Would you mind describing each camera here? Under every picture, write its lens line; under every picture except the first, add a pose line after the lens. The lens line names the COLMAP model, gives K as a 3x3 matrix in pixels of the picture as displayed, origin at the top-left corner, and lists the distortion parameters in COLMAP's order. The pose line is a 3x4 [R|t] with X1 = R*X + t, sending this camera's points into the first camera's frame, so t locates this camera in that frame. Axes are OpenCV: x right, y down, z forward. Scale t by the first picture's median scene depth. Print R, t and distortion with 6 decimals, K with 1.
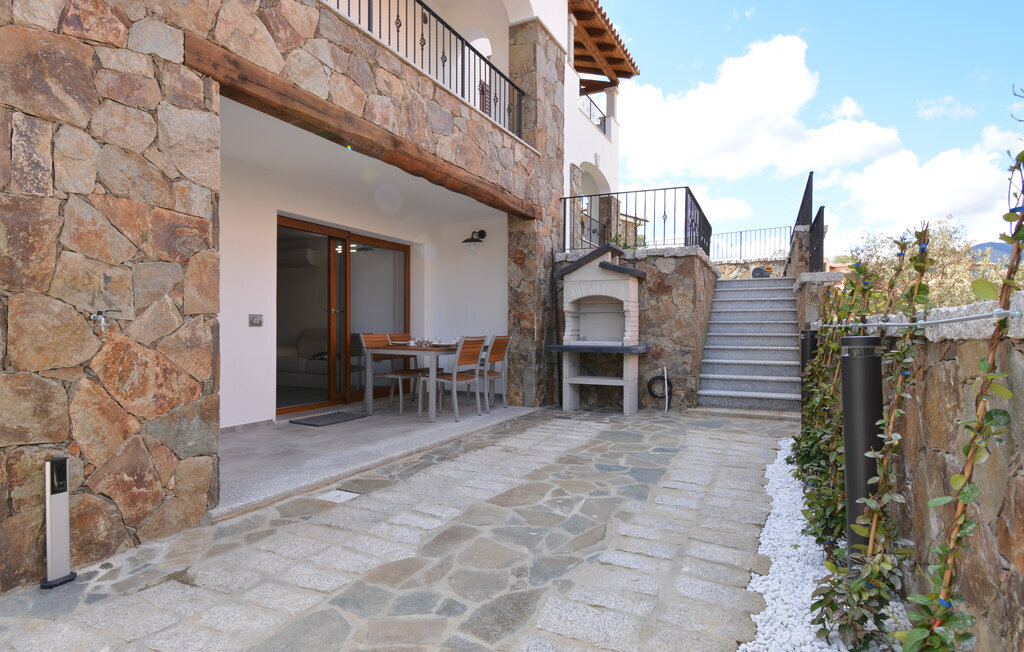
lens RADIAL K [[601.2, 0, 511.3], [0, 601.2, 324.8], [0, 0, 1]] dist [0.005724, 0.000299]
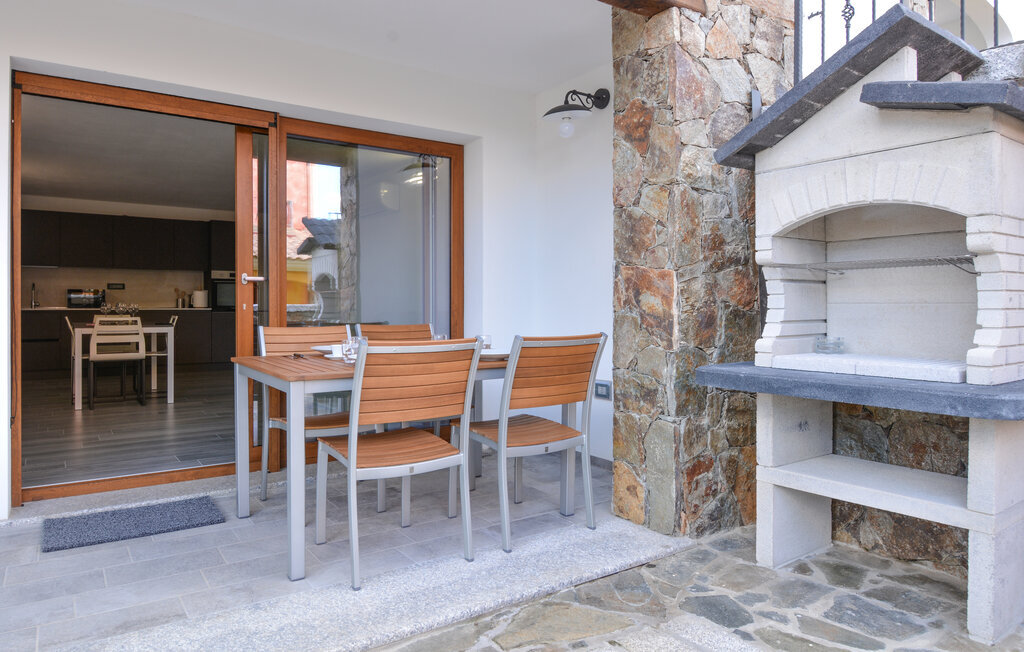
lens RADIAL K [[666.4, 0, 527.6], [0, 666.4, 315.1], [0, 0, 1]] dist [-0.001277, -0.002868]
pose [[0.848926, -0.002134, -0.528507, 0.171946], [0.006981, 0.999950, 0.007177, 0.002491], [0.528465, -0.009782, 0.848899, 0.616653]]
